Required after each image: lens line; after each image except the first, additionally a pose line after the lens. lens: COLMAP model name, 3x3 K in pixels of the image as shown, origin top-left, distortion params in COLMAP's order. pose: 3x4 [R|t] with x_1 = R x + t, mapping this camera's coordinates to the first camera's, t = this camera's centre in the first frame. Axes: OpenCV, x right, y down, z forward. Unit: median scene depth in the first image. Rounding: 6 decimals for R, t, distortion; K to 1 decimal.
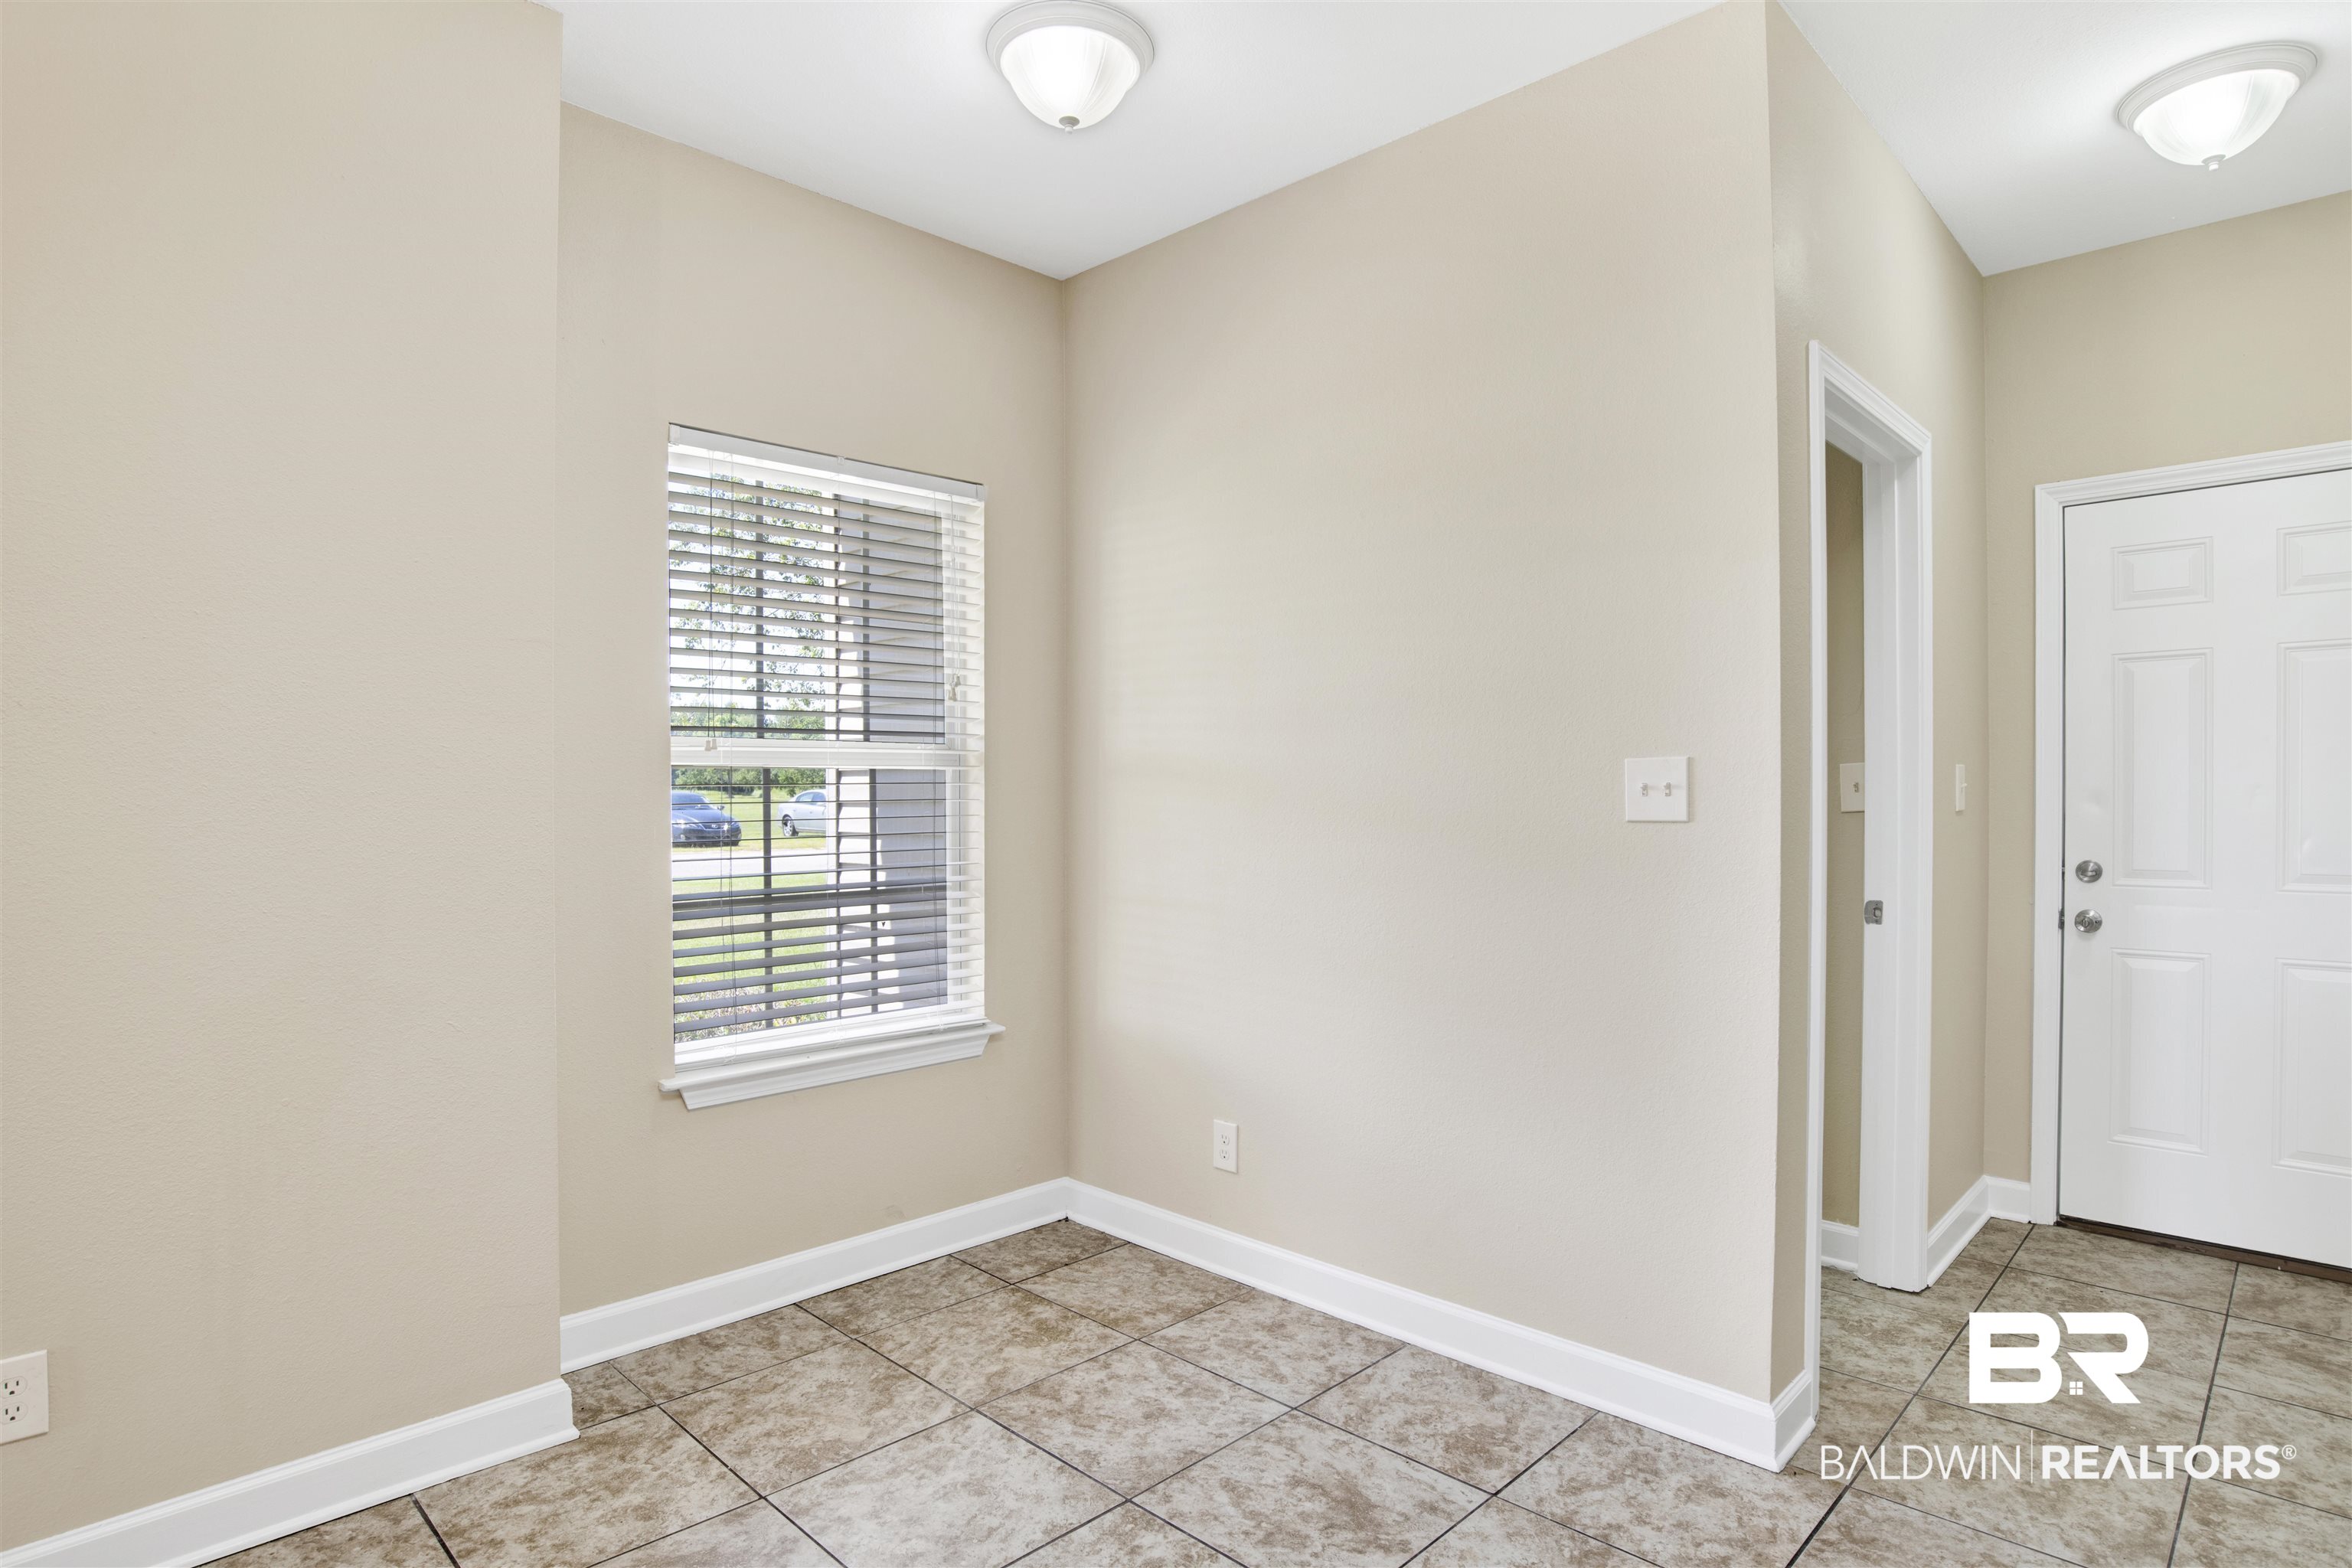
lens RADIAL K [[1235.5, 0, 1175.6], [0, 1235.5, 788.9], [0, 0, 1]] dist [-0.078763, 0.028941]
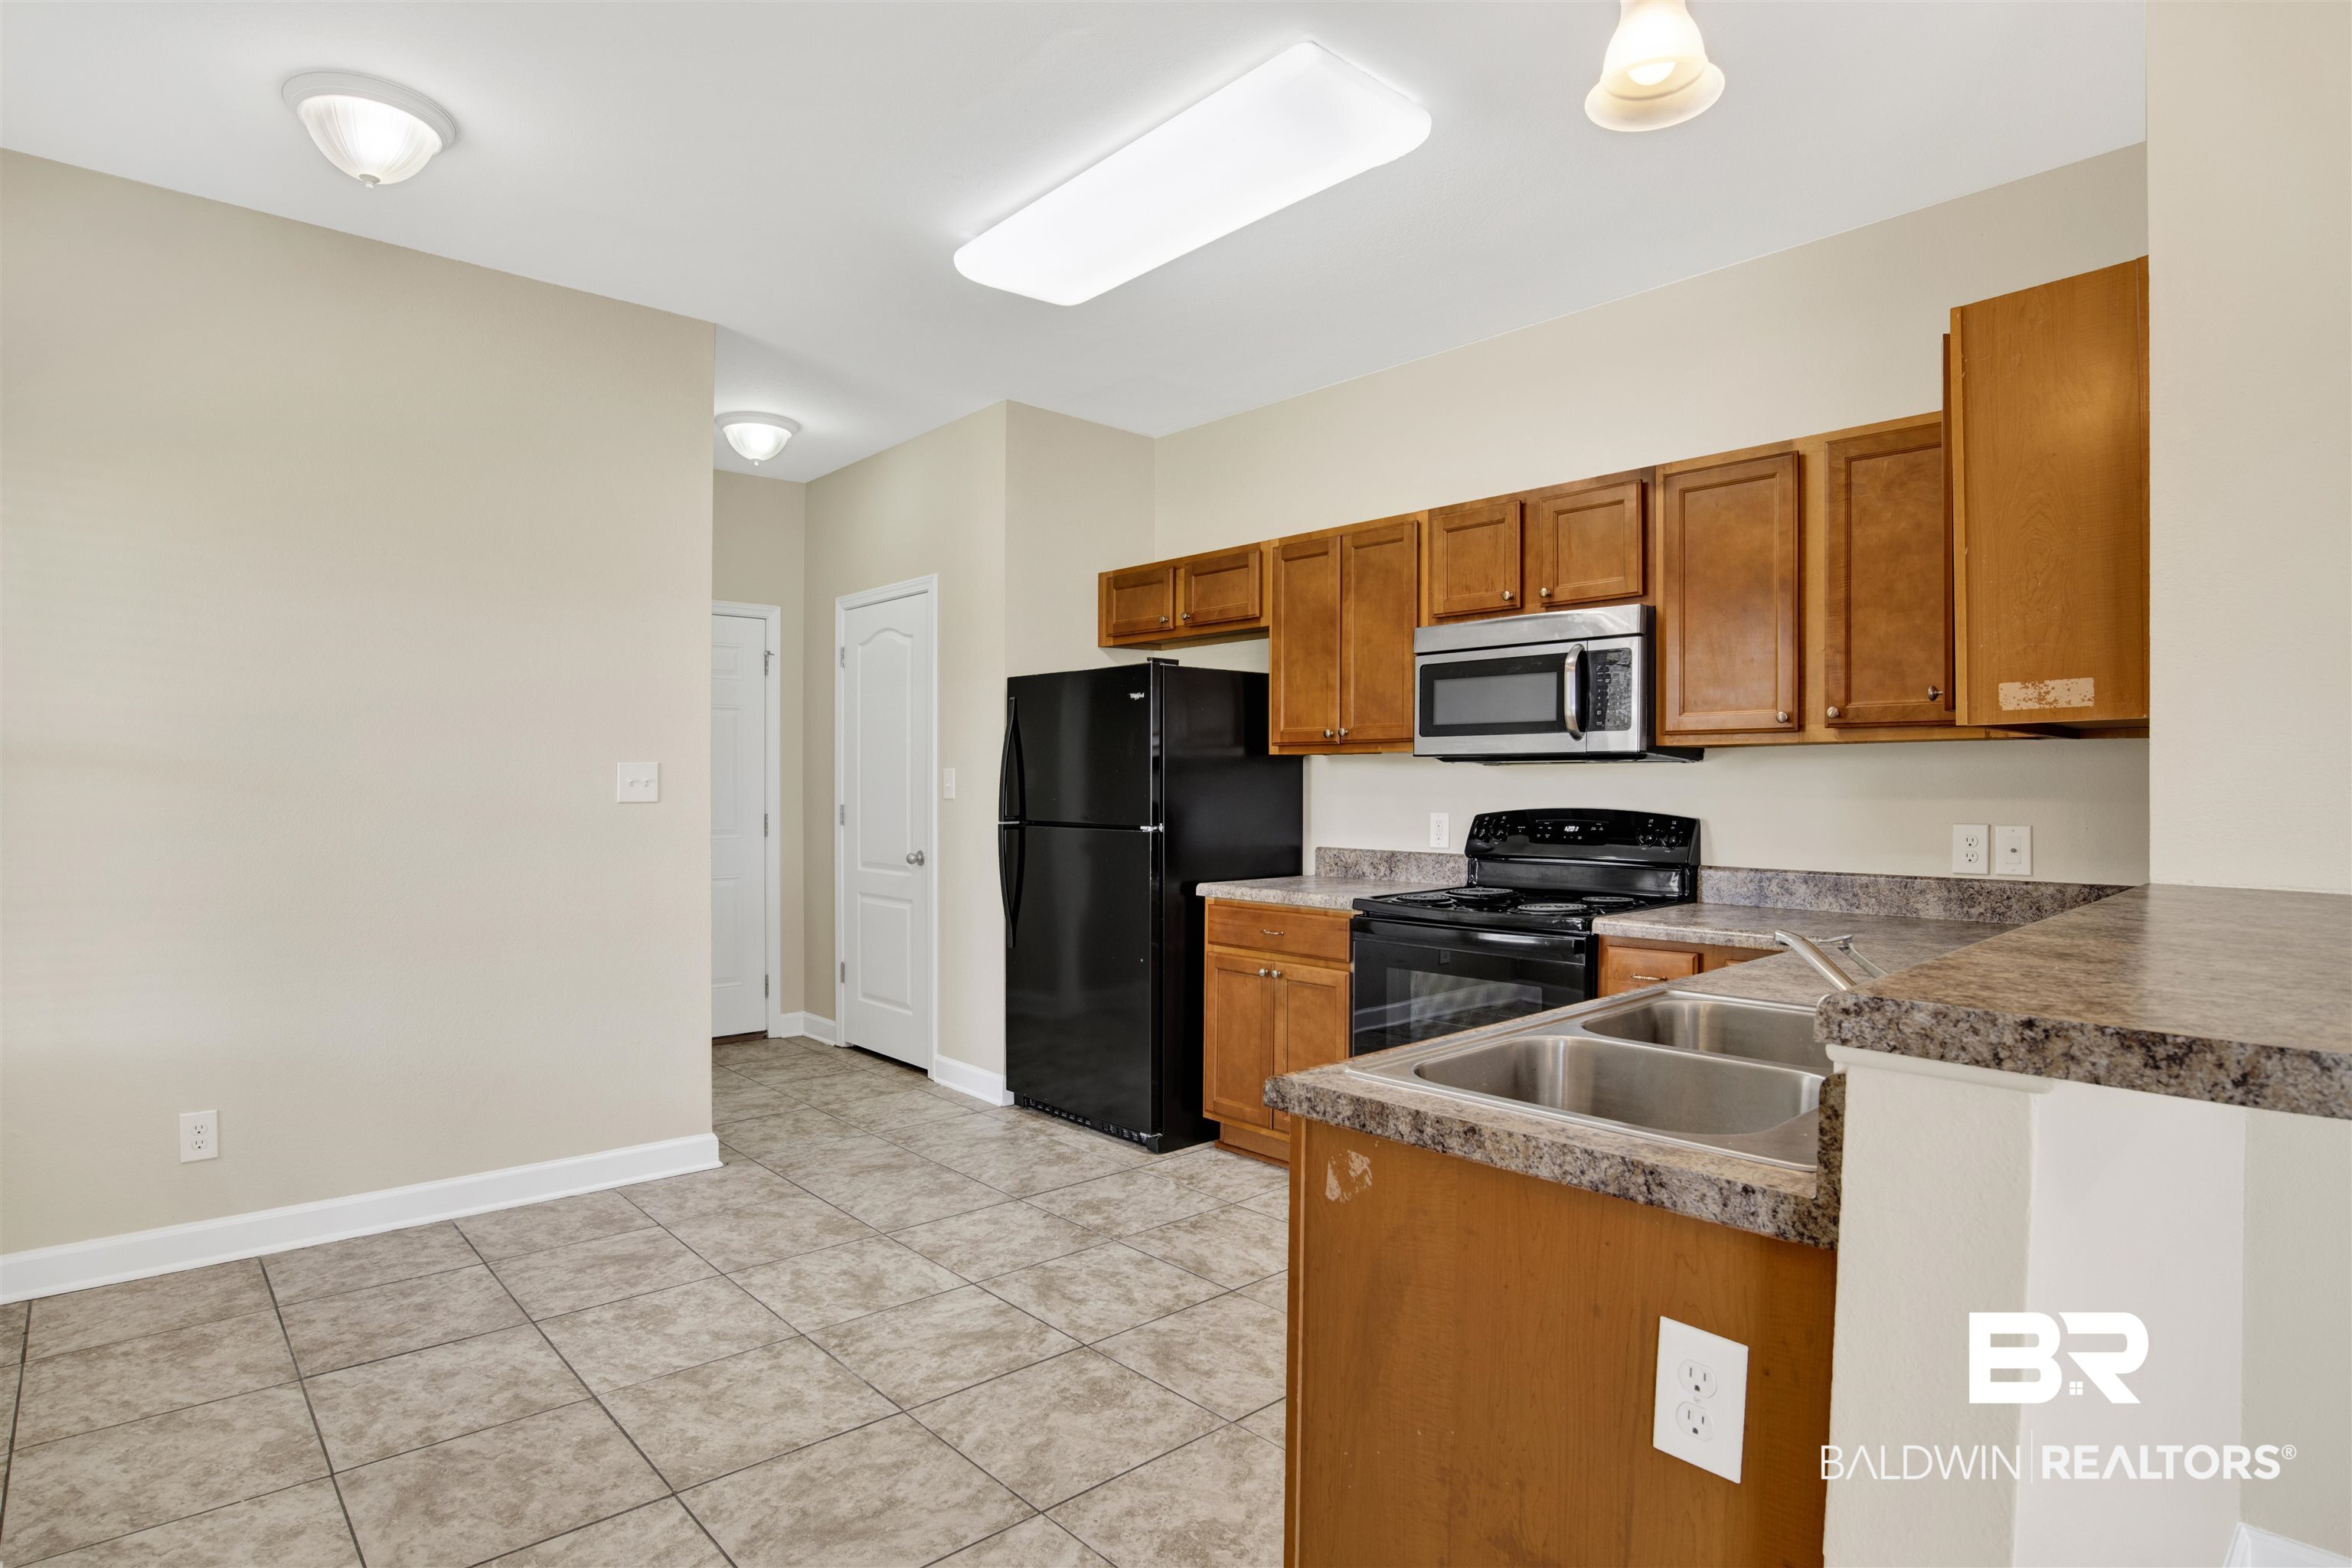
lens RADIAL K [[1235.5, 0, 1175.6], [0, 1235.5, 788.9], [0, 0, 1]] dist [-0.078763, 0.028941]
pose [[0.051612, 0.002124, 0.998665, -1.091498], [-0.007384, 0.999971, -0.001745, 0.005983], [-0.998640, -0.007284, 0.051626, 0.200240]]
